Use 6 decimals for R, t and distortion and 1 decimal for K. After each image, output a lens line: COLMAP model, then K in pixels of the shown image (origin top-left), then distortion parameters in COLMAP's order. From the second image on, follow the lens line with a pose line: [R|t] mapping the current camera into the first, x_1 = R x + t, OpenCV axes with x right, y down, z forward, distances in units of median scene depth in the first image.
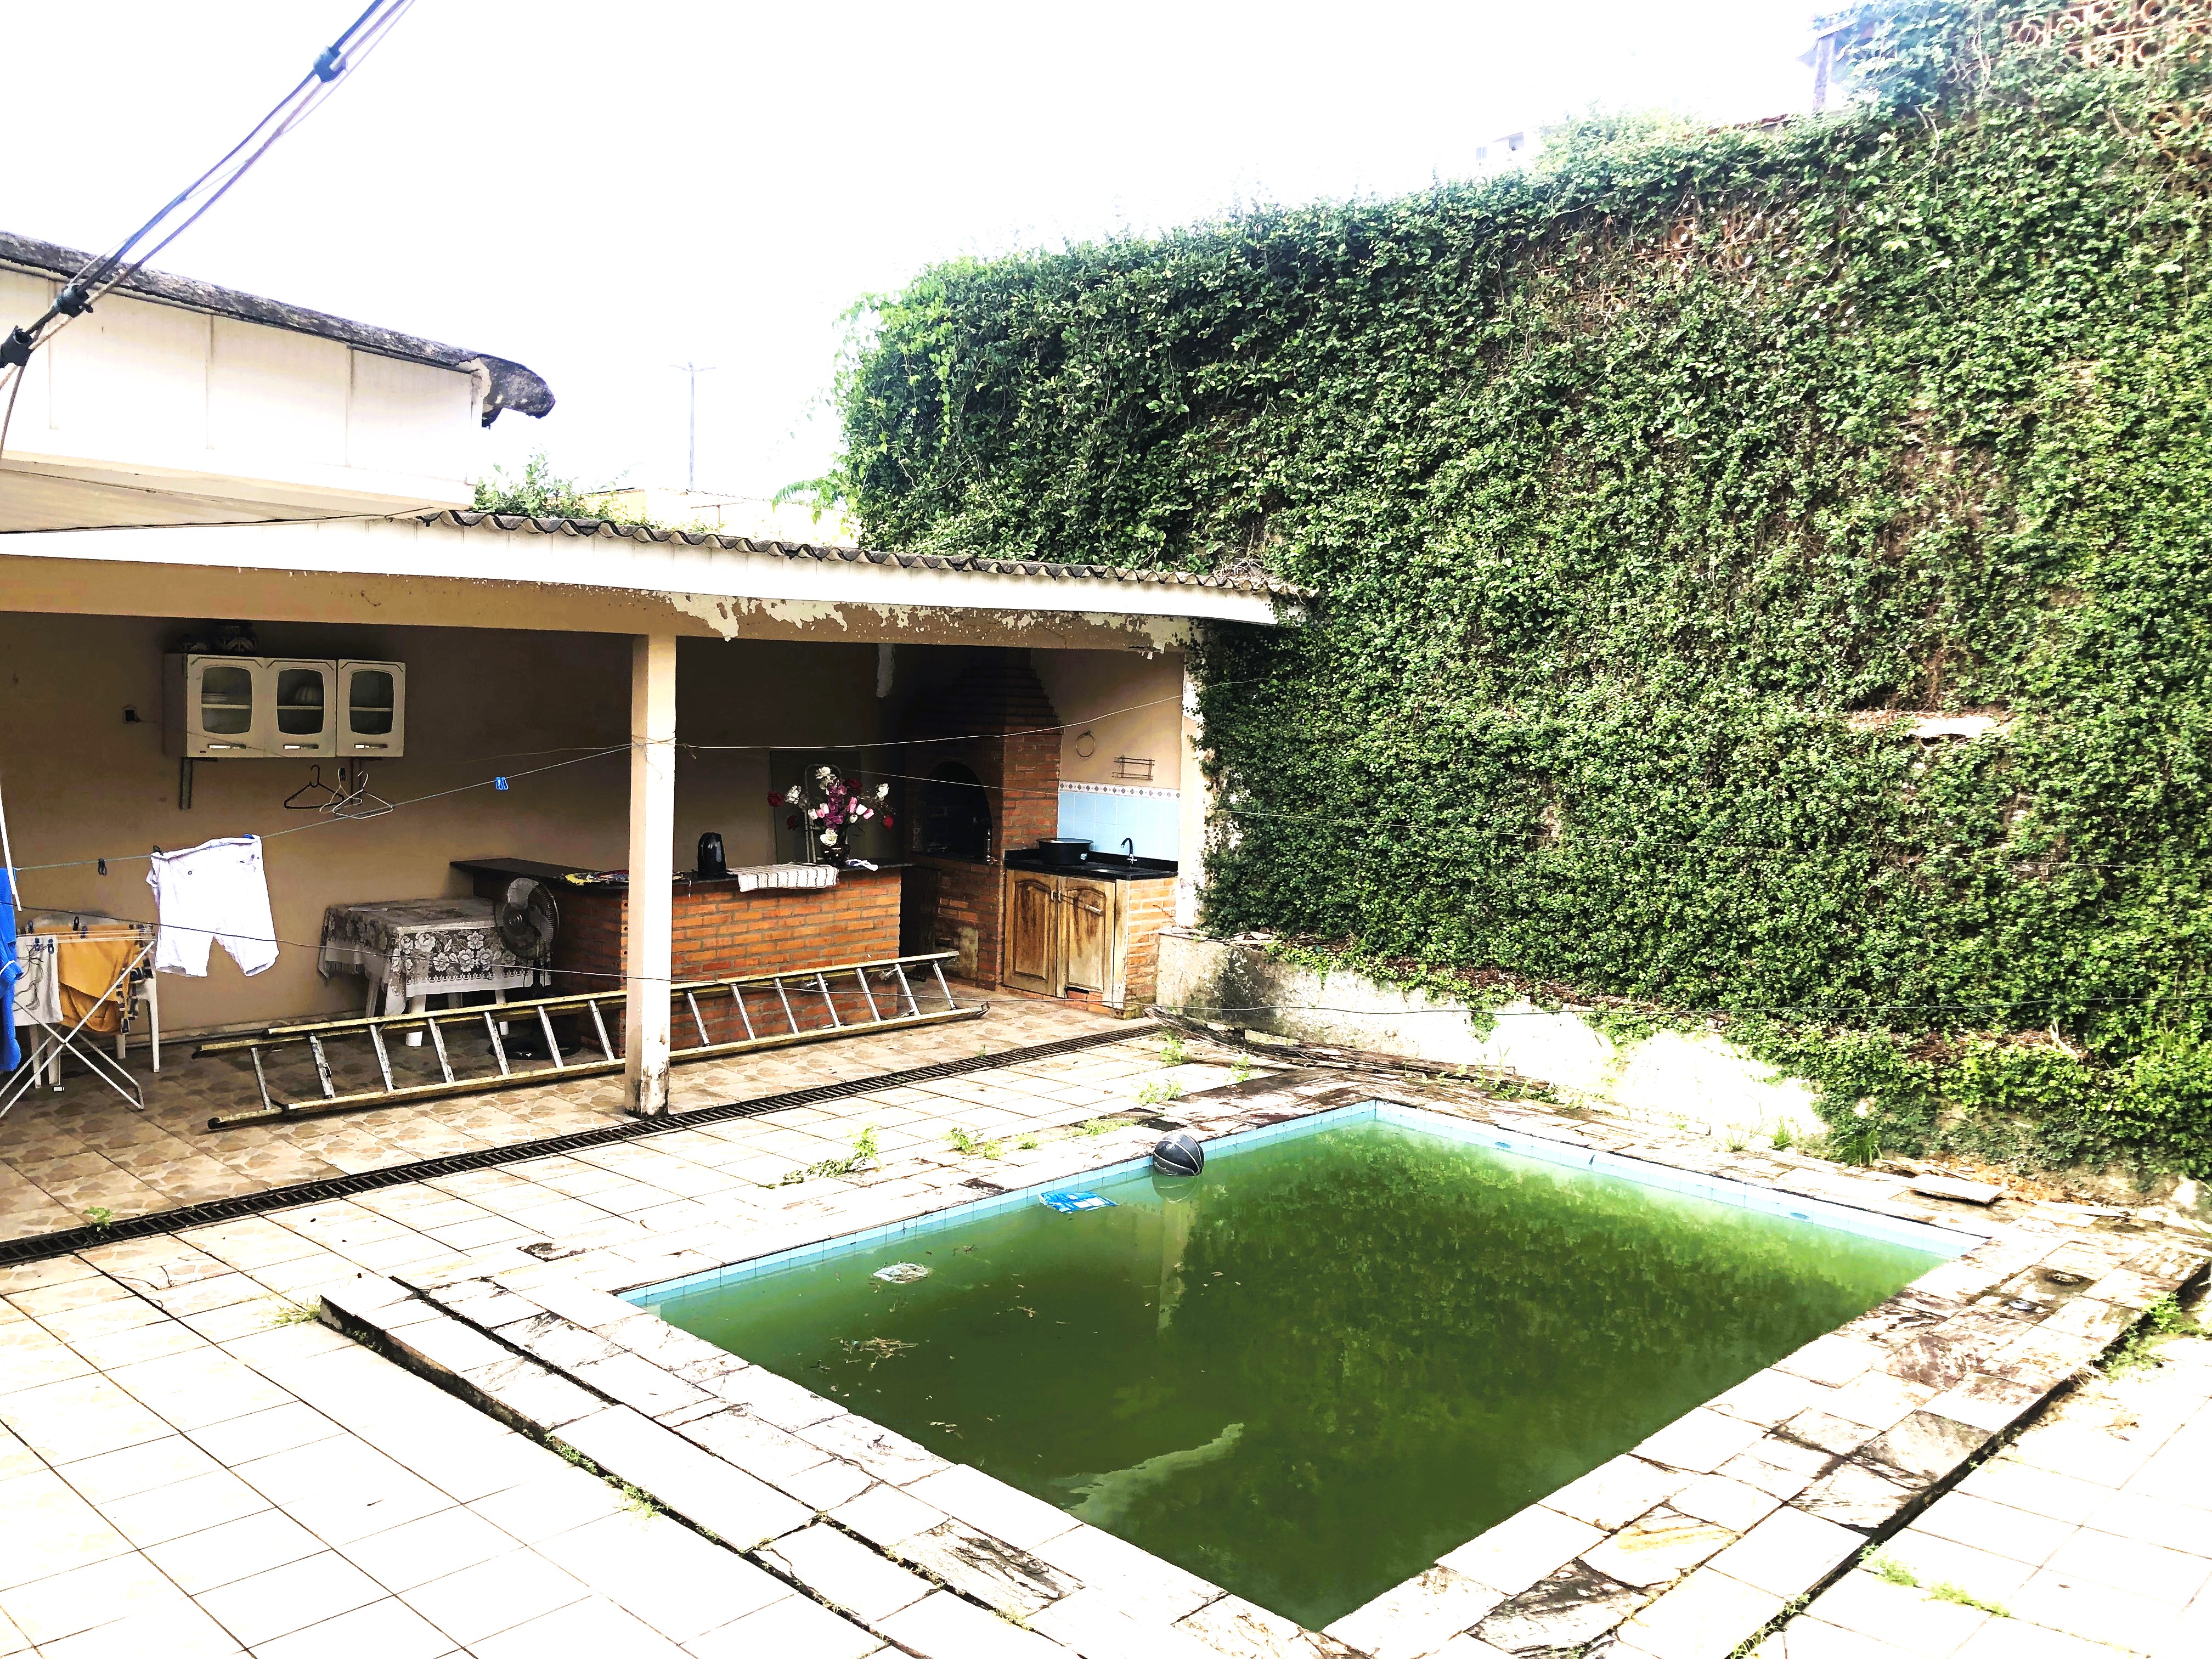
lens RADIAL K [[1806.1, 0, 1097.5], [0, 1806.1, 815.6], [0, 0, 1]] dist [0.034827, -0.042363]
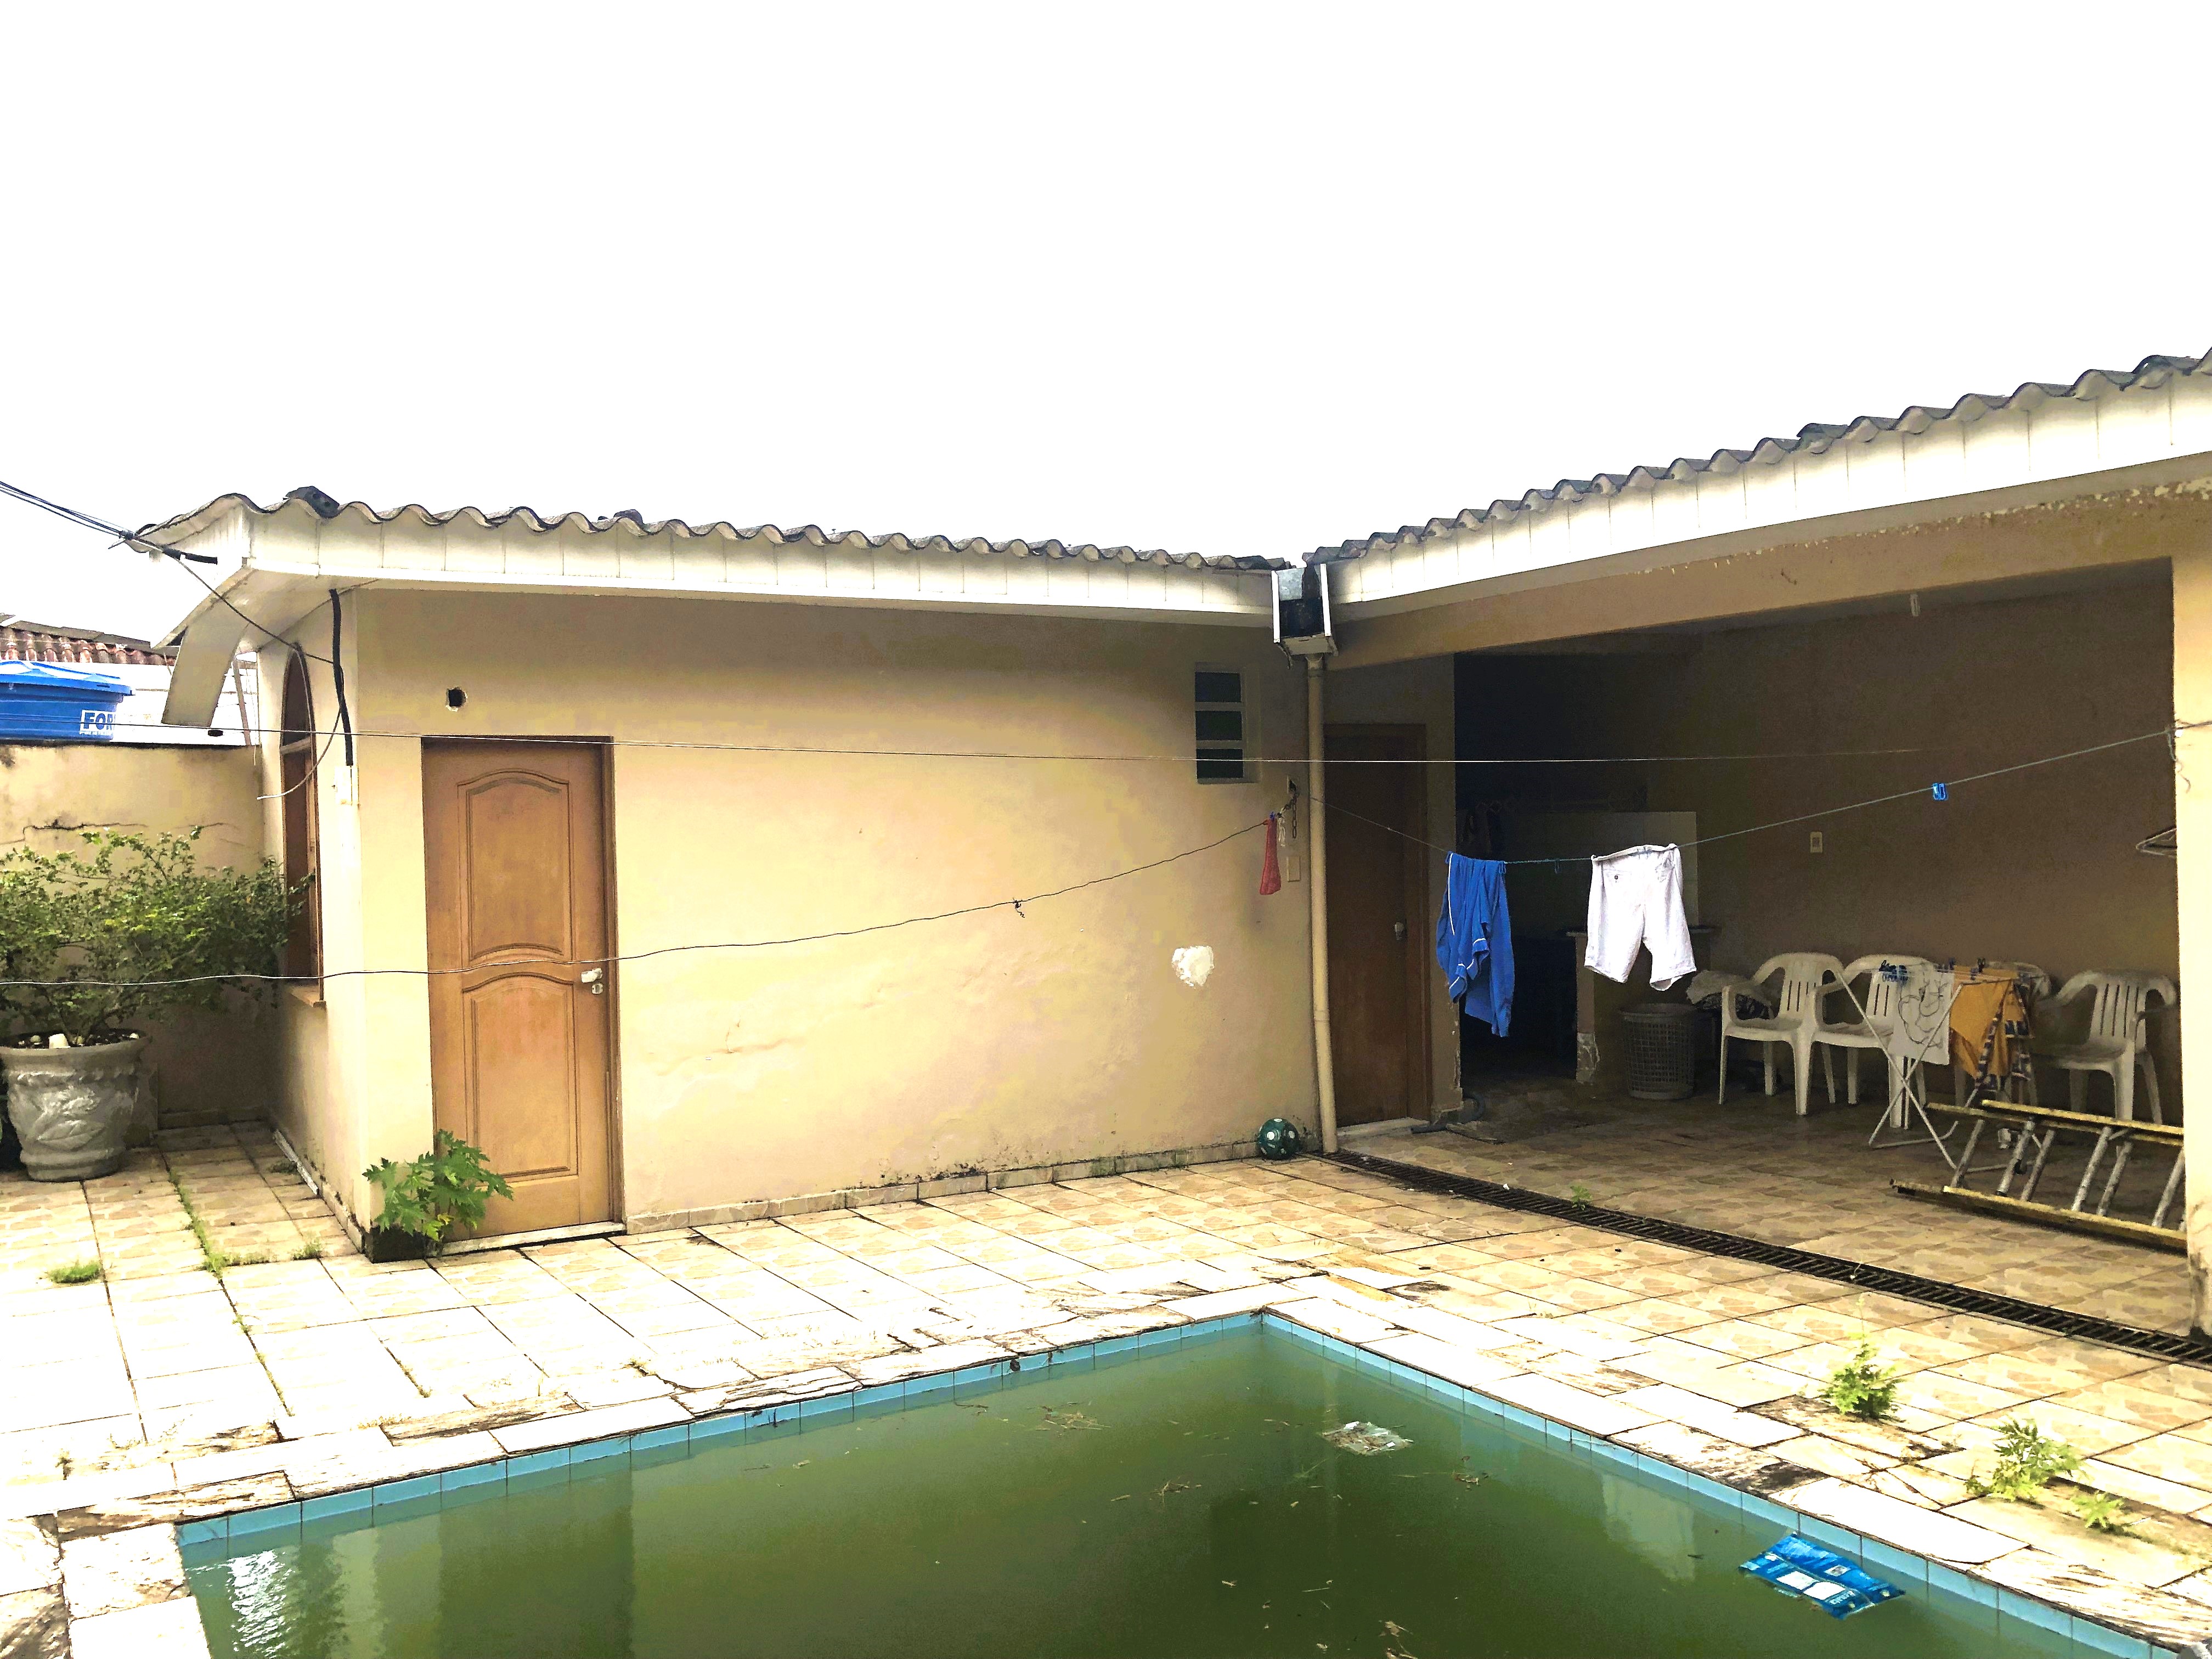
lens RADIAL K [[1806.1, 0, 1112.1], [0, 1806.1, 832.1], [0, 0, 1]] dist [0.034827, -0.042363]
pose [[-0.241106, -0.017189, -0.970347, 0.434277], [-0.064300, 0.997929, -0.001701, 0.020746], [0.968366, 0.061983, -0.241712, 0.771138]]
